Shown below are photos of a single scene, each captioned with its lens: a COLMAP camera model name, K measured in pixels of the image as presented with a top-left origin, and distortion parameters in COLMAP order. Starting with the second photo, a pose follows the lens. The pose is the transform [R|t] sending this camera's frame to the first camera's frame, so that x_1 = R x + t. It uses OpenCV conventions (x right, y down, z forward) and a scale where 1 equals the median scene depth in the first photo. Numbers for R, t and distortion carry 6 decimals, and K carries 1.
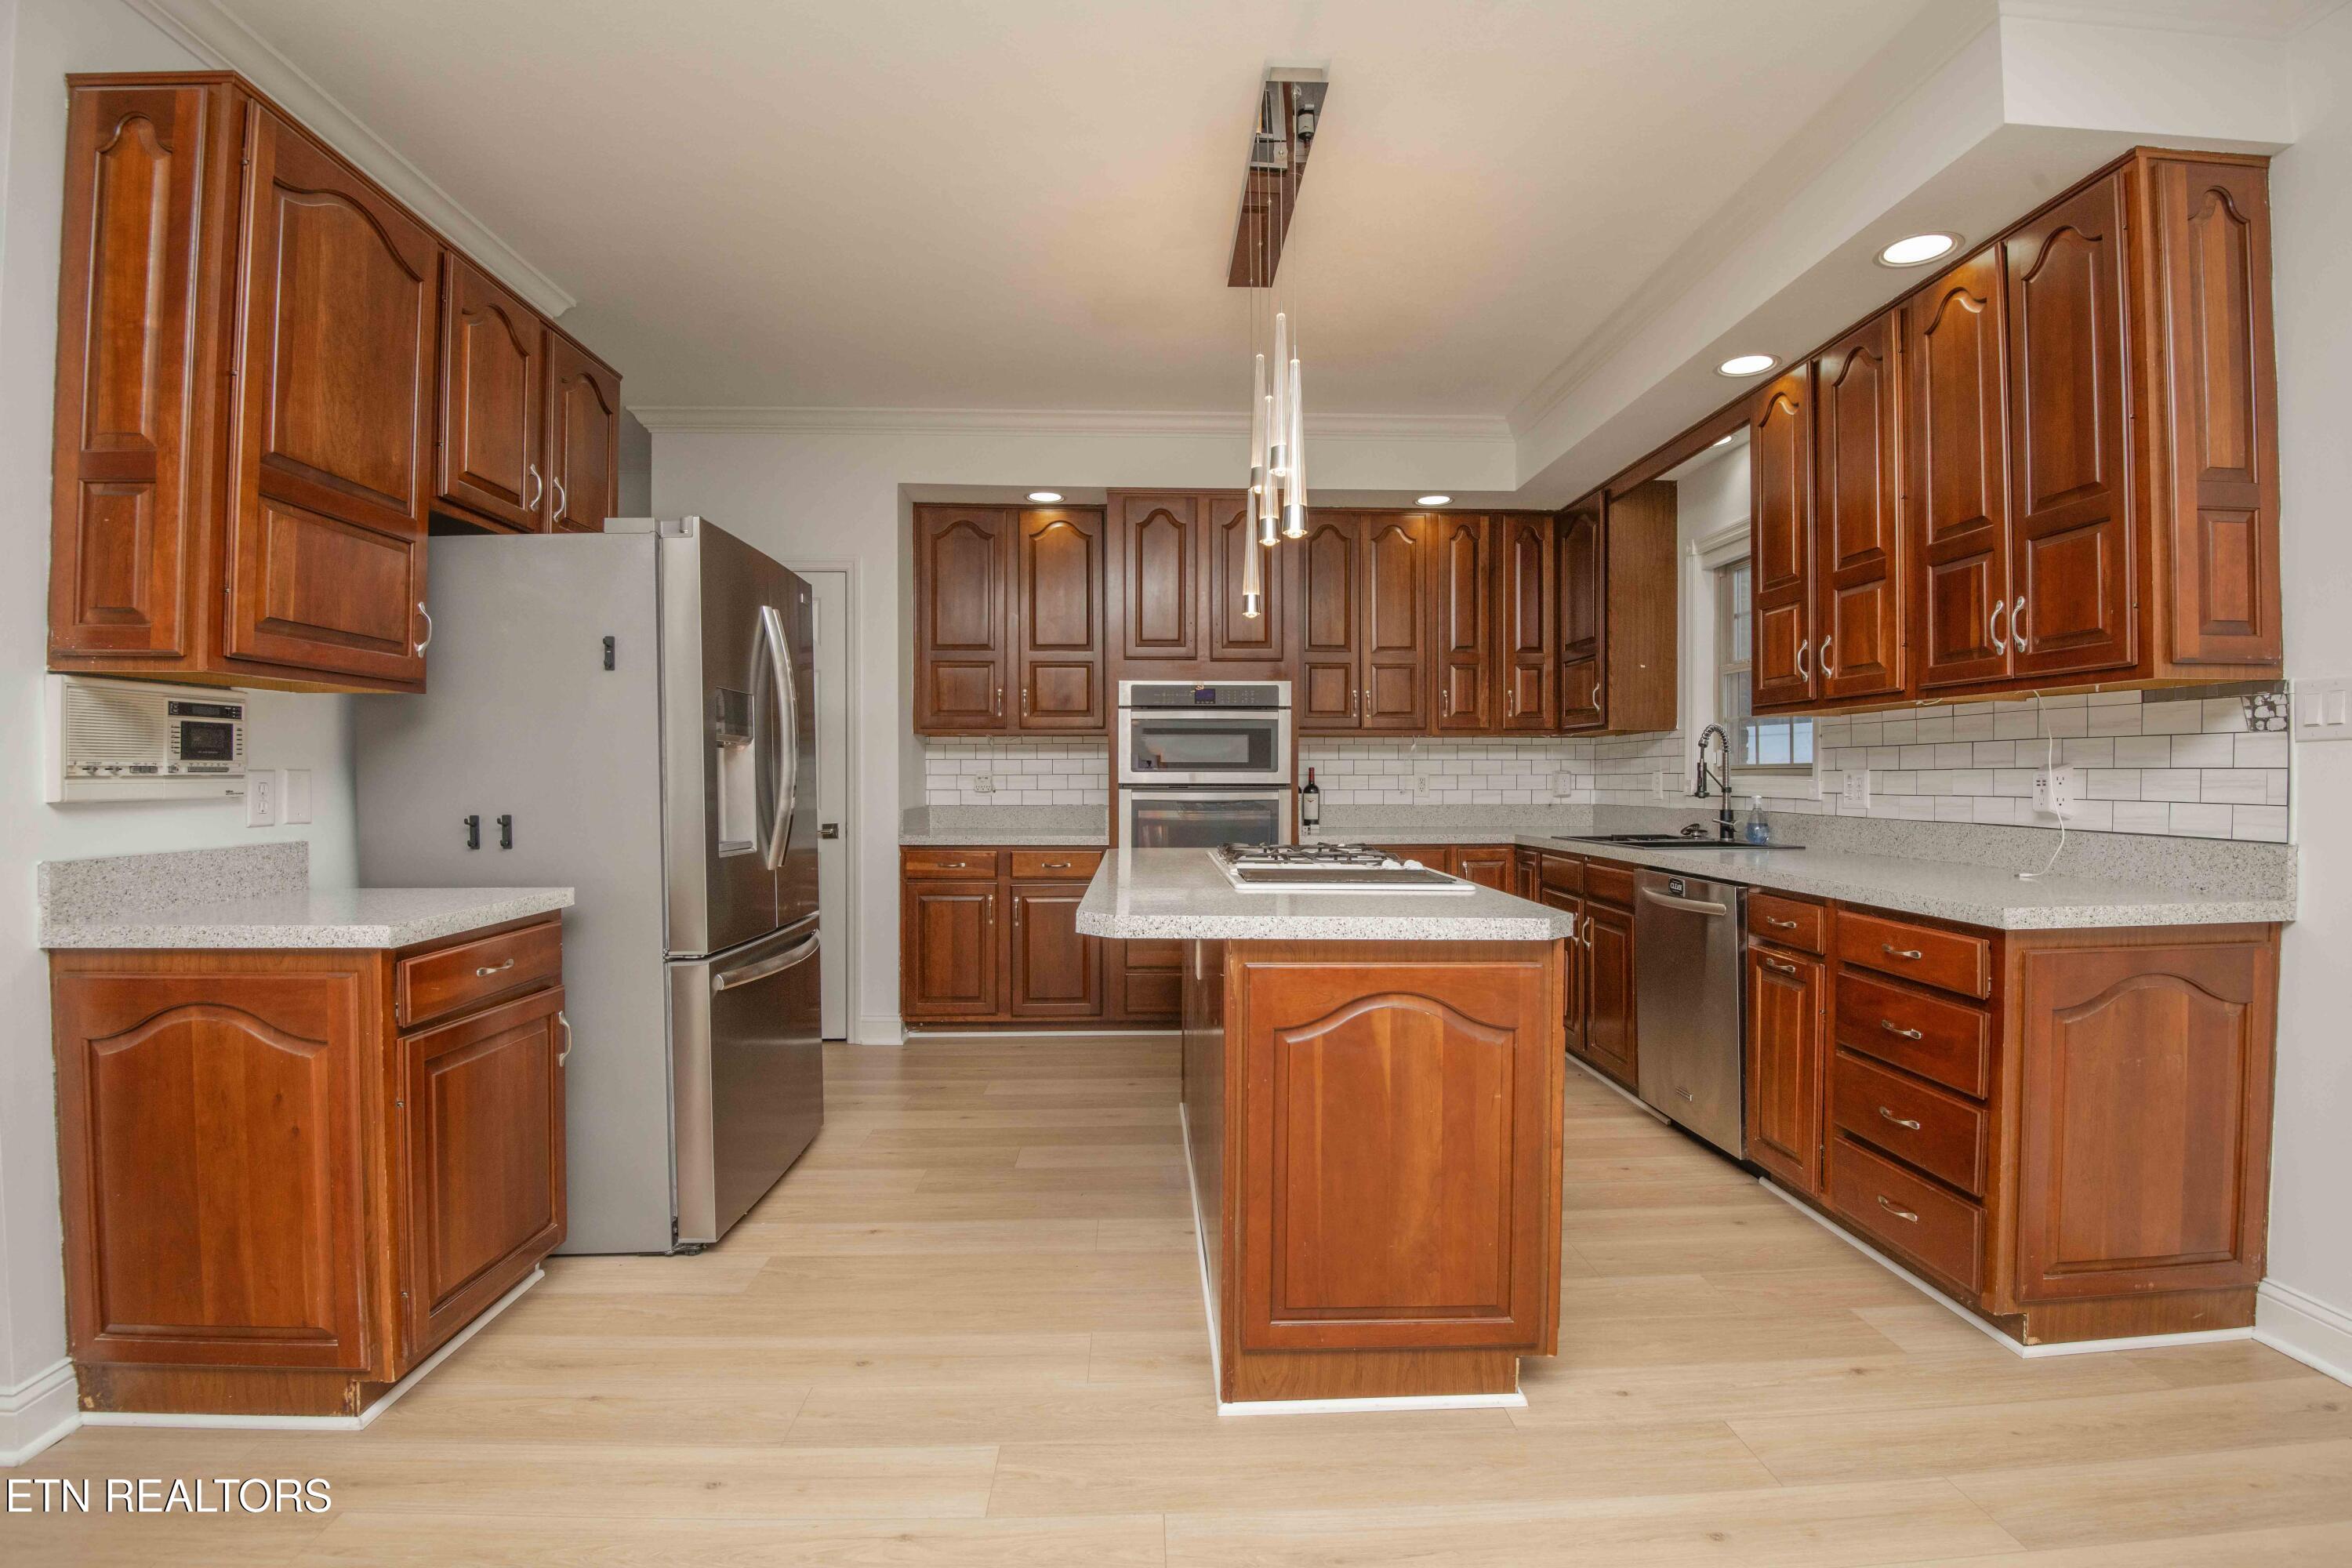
lens RADIAL K [[1080.5, 0, 1174.9], [0, 1080.5, 786.1], [0, 0, 1]] dist [-0.029422, -0.010393]
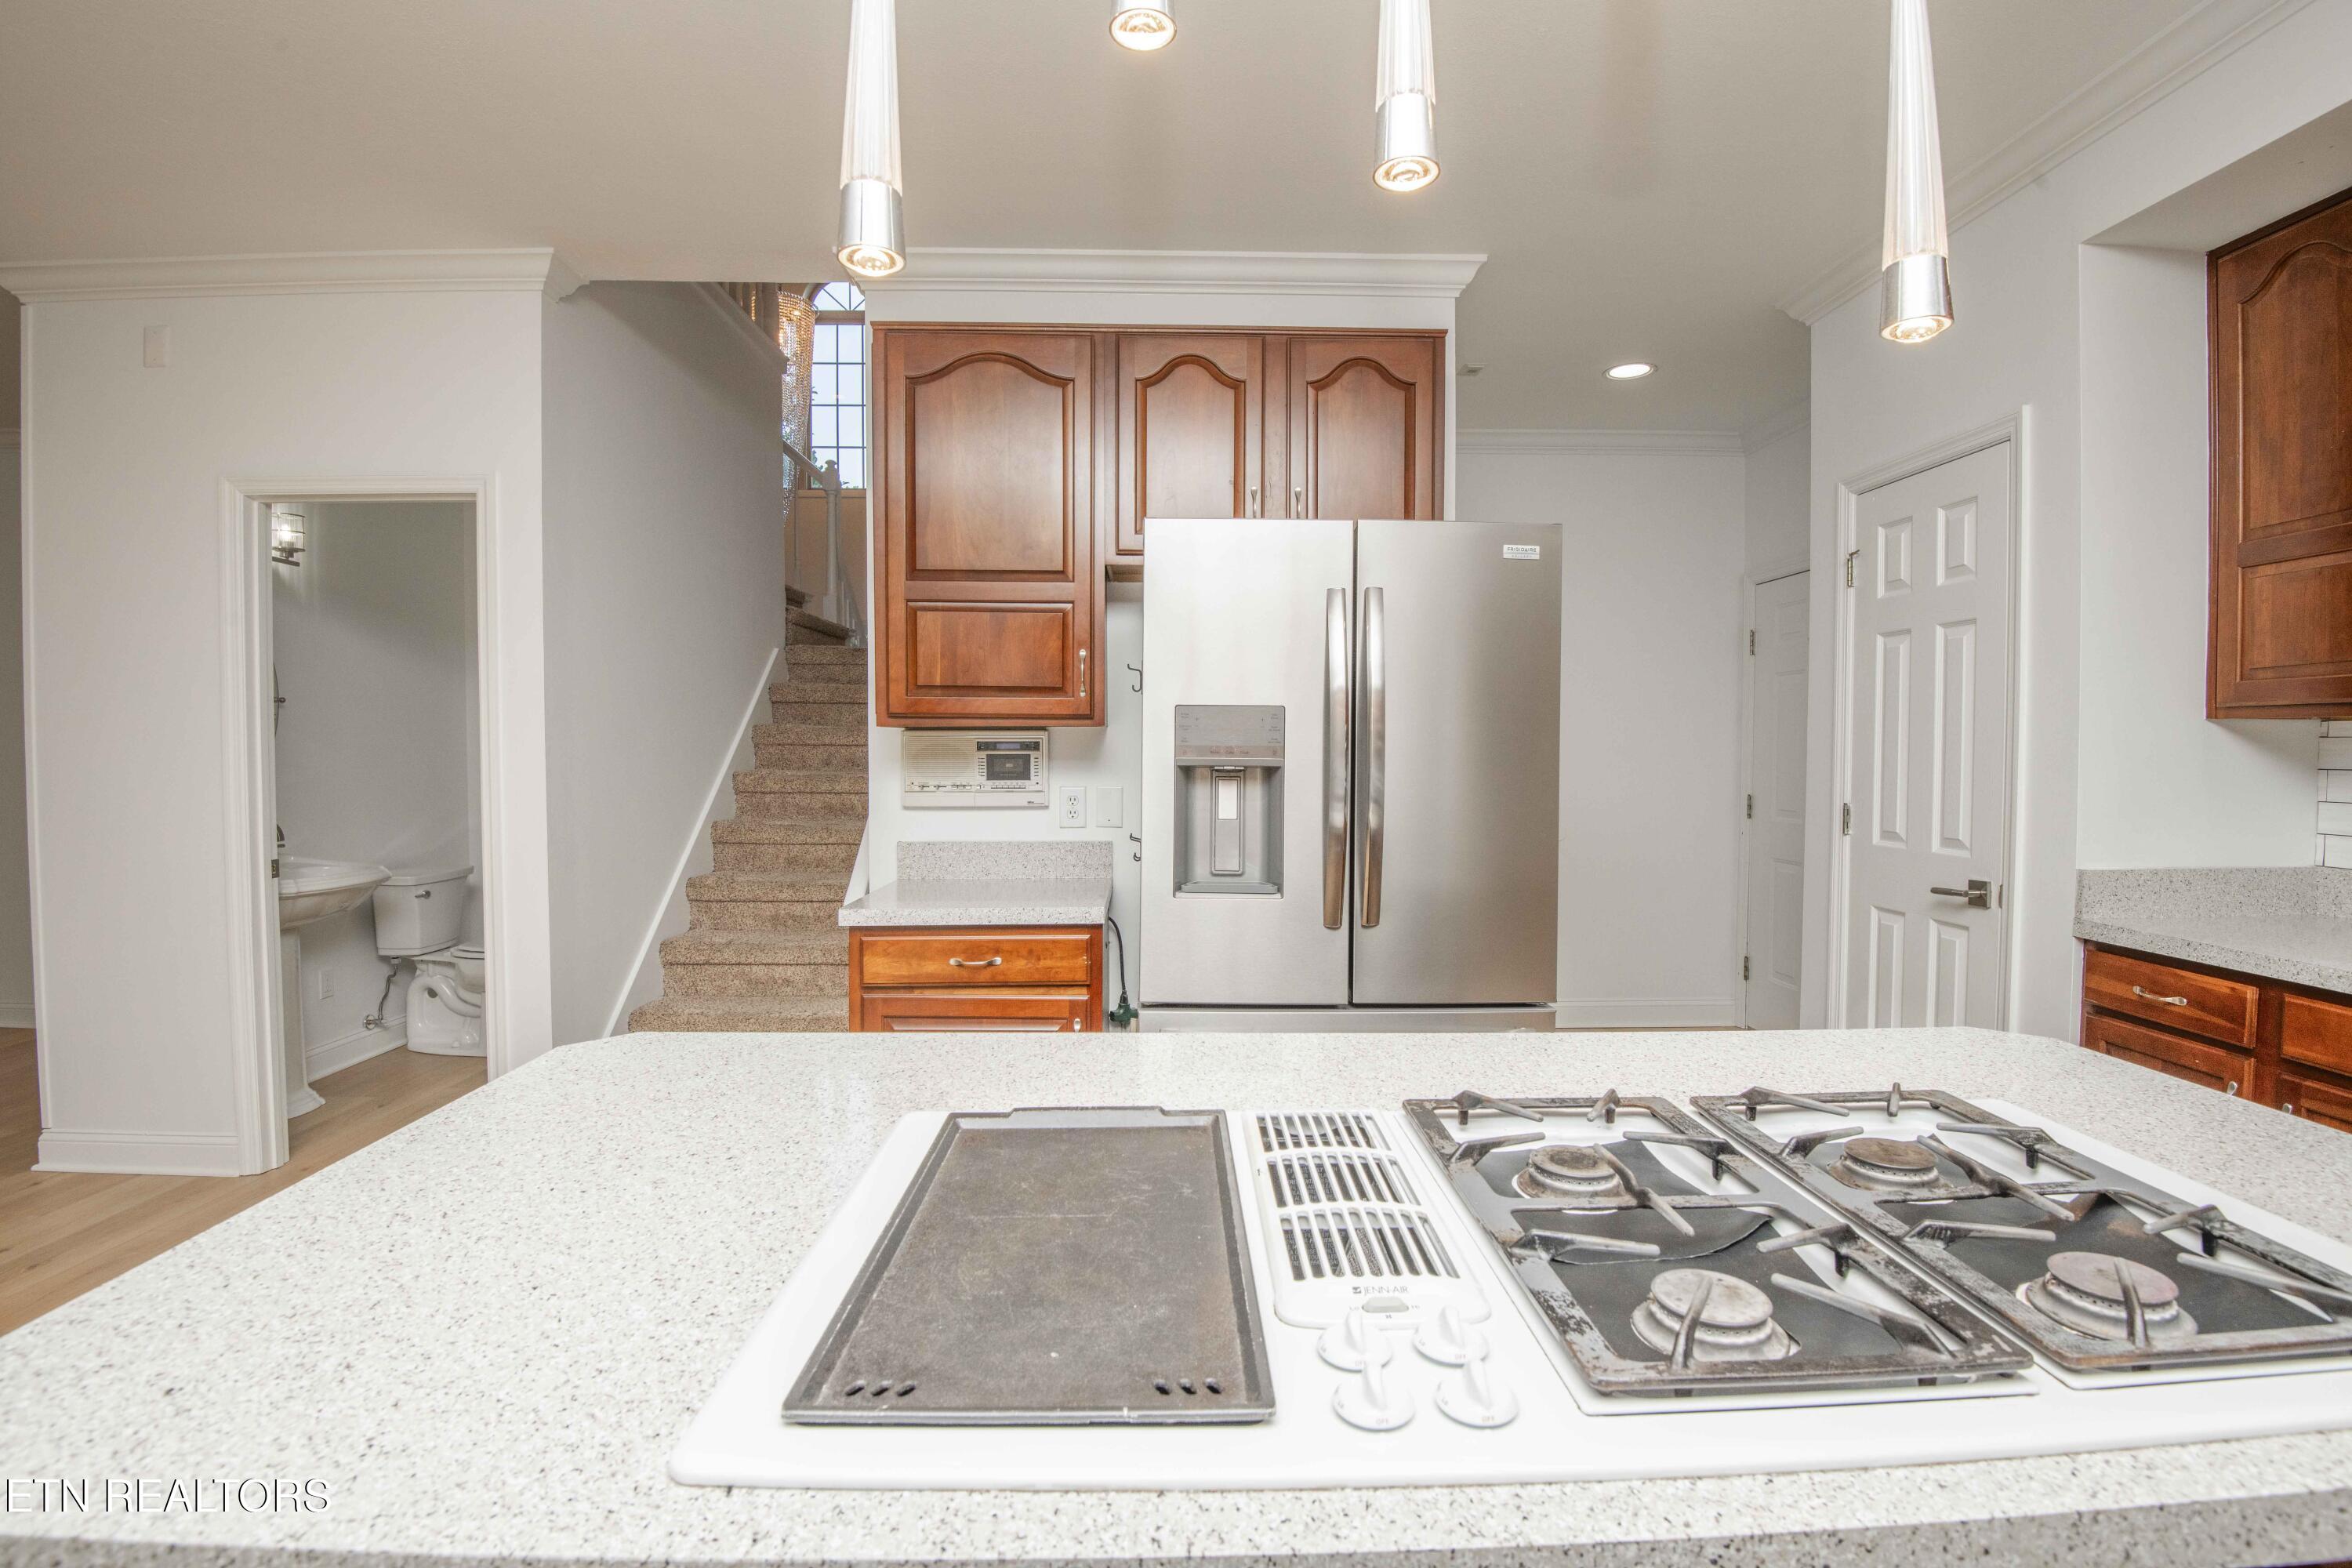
lens RADIAL K [[1080.5, 0, 1184.4], [0, 1080.5, 786.6], [0, 0, 1]] dist [-0.029422, -0.010393]
pose [[-0.013526, 0.032176, -0.999391, 0.304915], [-0.009999, 0.999428, 0.032313, -0.036478], [0.999859, 0.010430, -0.013197, 0.692150]]
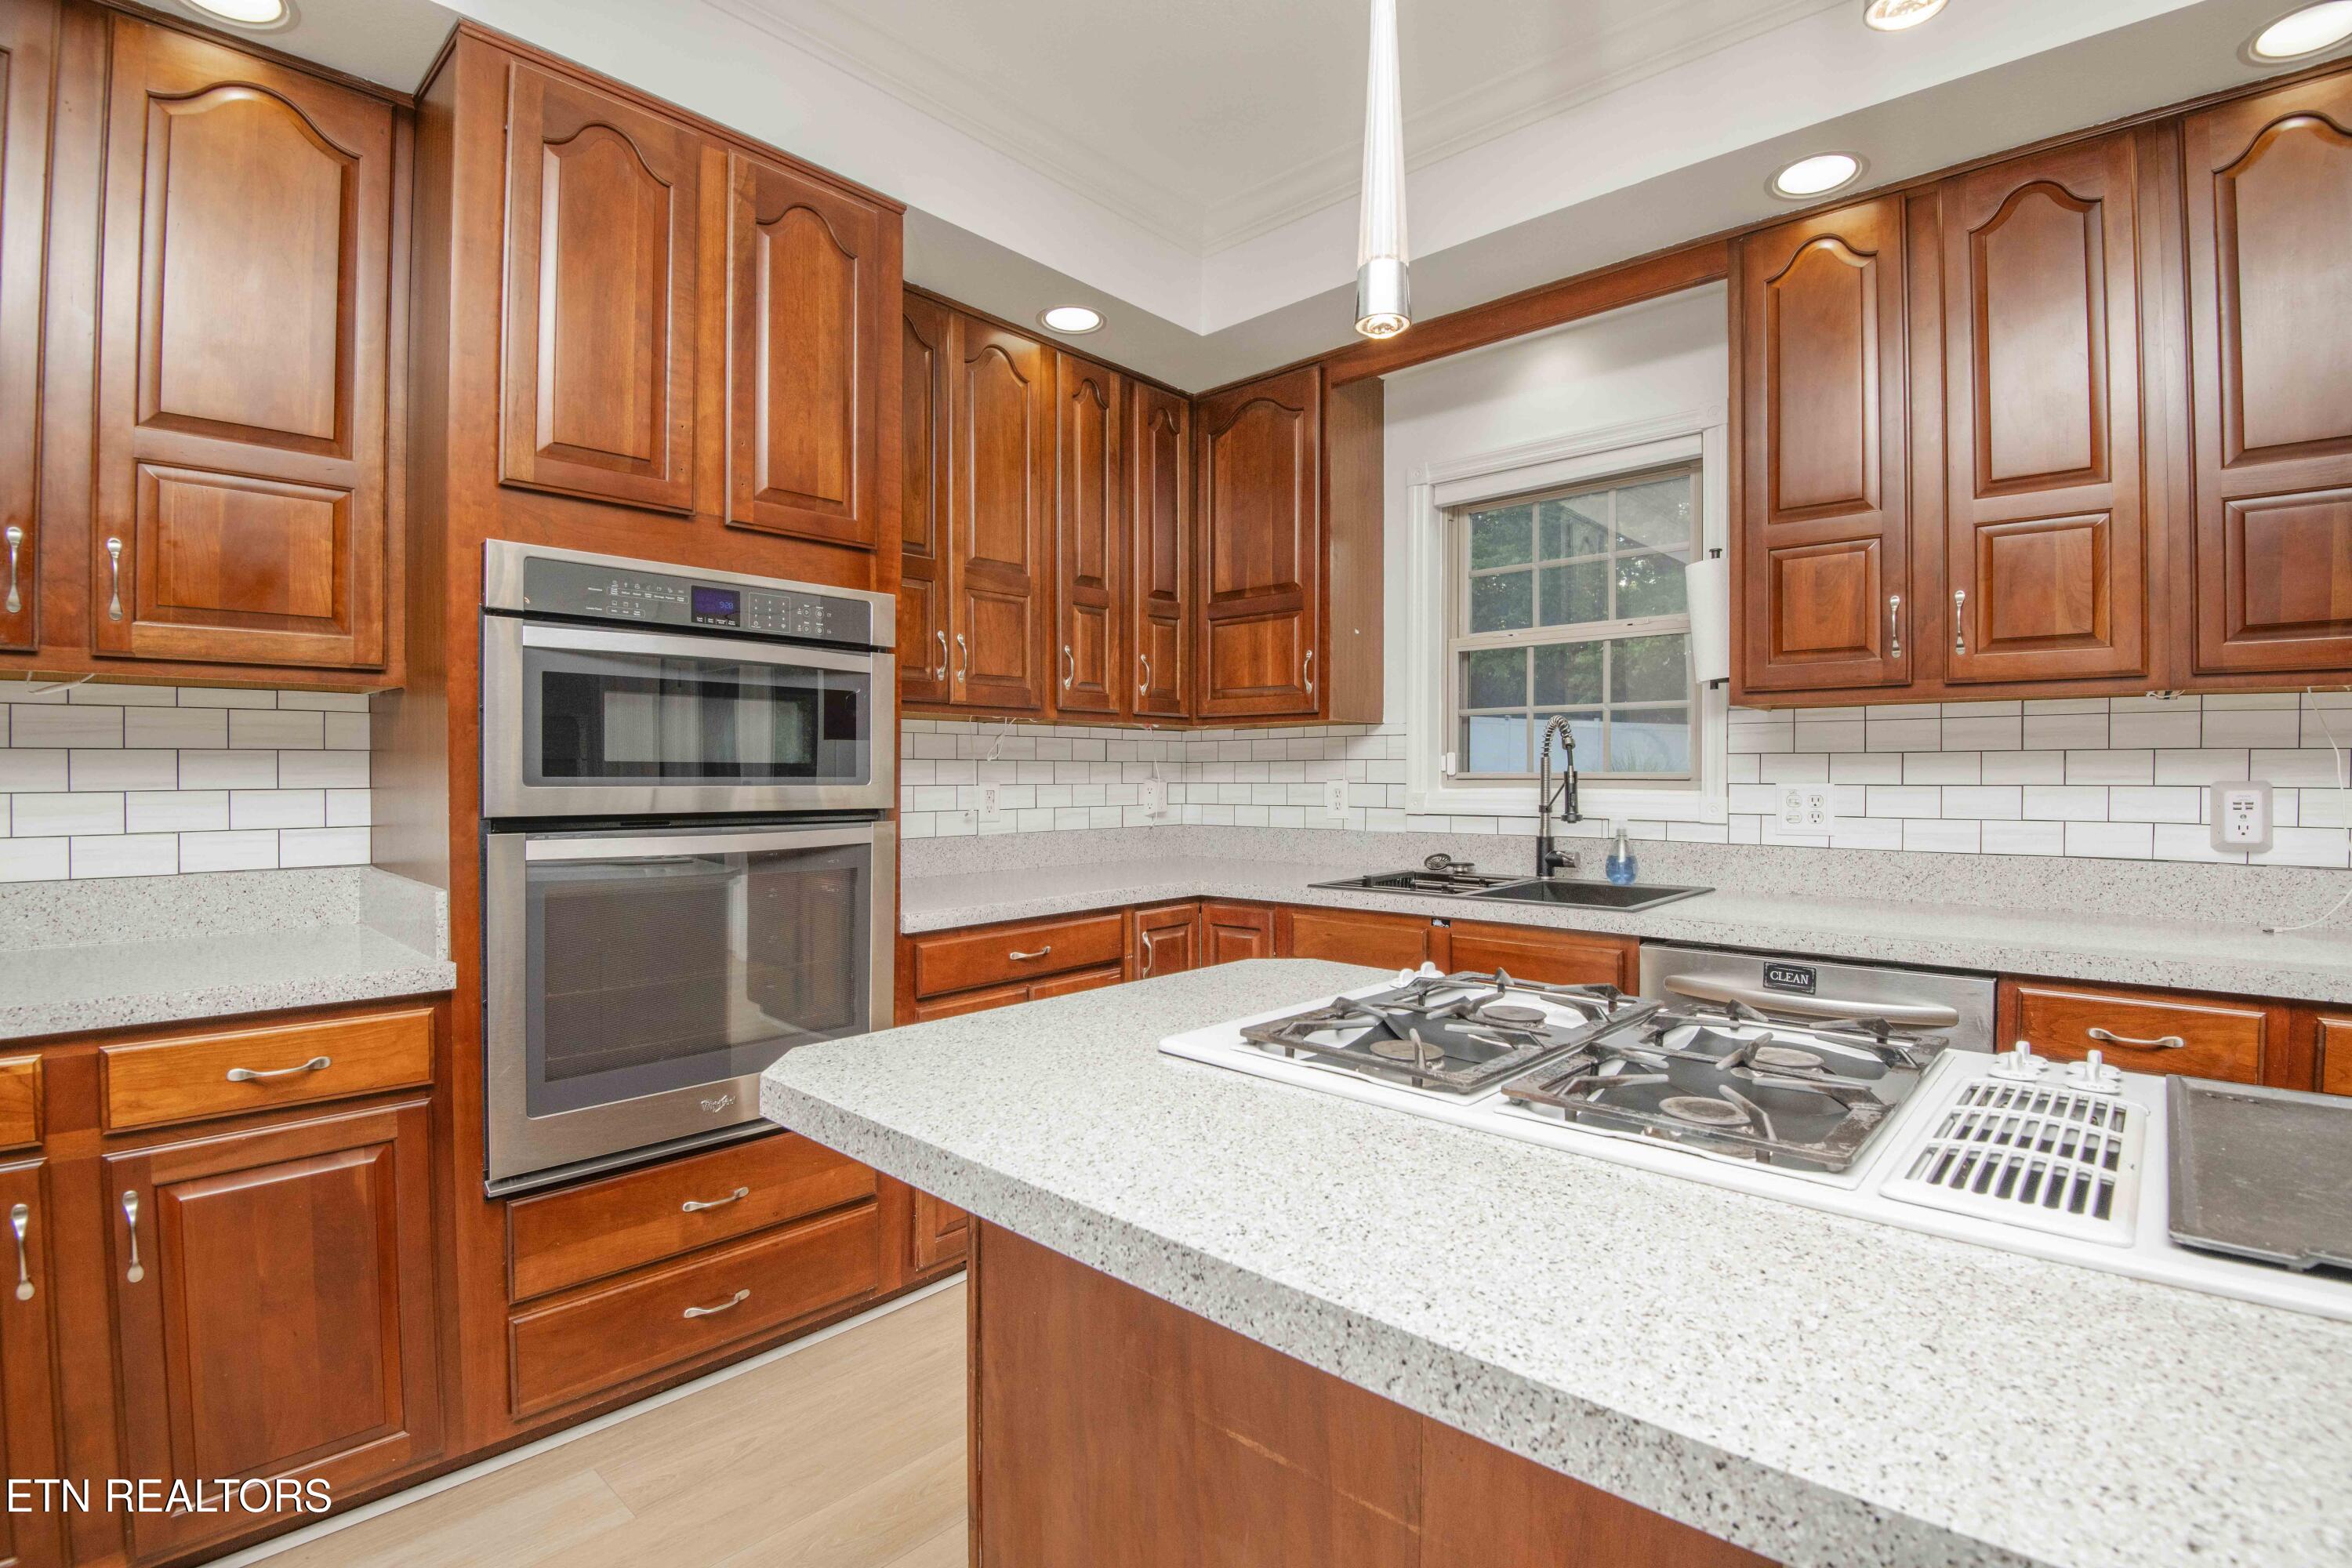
lens RADIAL K [[1080.5, 0, 1186.0], [0, 1080.5, 783.1], [0, 0, 1]] dist [-0.029422, -0.010393]
pose [[0.697943, -0.005012, 0.716136, -0.174525], [0.004889, 0.999986, 0.002234, -0.016995], [-0.716137, 0.001942, 0.697957, 0.694499]]
